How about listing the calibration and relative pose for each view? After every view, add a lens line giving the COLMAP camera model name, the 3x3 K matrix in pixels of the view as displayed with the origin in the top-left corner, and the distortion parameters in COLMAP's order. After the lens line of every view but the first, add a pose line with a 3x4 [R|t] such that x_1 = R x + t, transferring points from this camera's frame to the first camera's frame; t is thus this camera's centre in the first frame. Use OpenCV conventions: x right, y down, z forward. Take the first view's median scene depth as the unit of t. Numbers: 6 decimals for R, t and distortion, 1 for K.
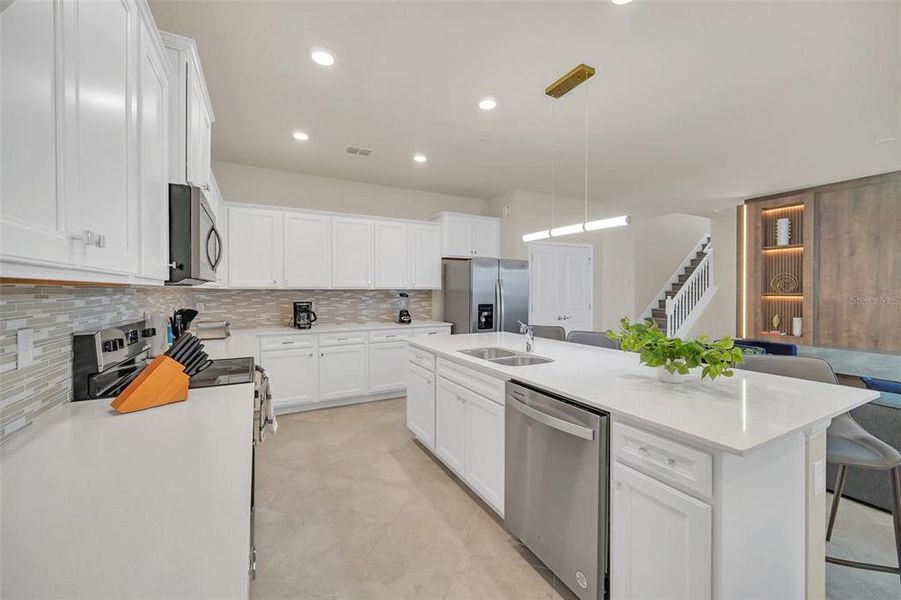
lens RADIAL K [[355.8, 0, 452.0], [0, 355.8, 292.5], [0, 0, 1]] dist [-0.000714, -0.000047]
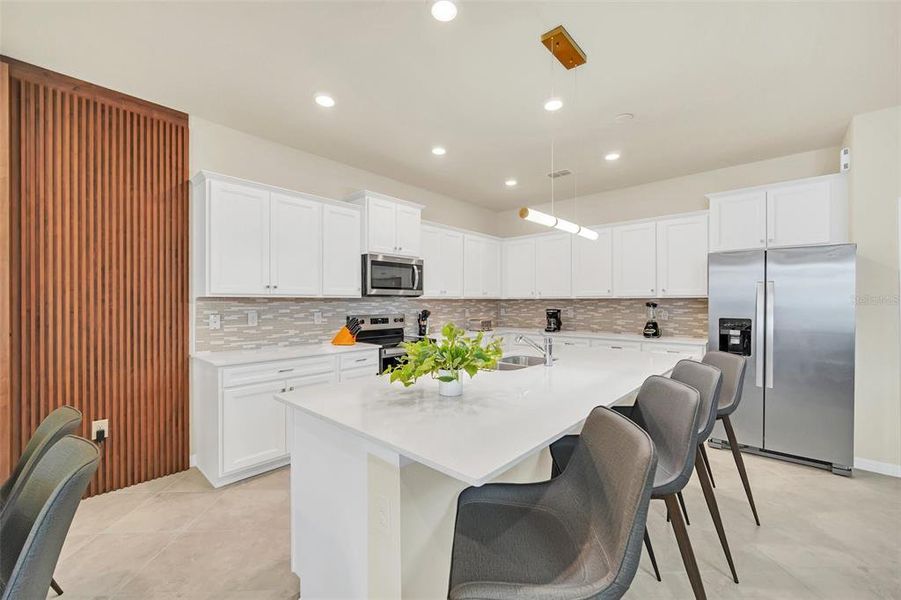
lens RADIAL K [[363.8, 0, 454.7], [0, 363.8, 302.0], [0, 0, 1]] dist [-0.000459, 0.000076]
pose [[0.338770, 0.001829, -0.940868, 0.545240], [-0.001570, 0.999998, 0.001379, 0.000307], [0.940868, 0.001010, 0.338772, 0.242530]]
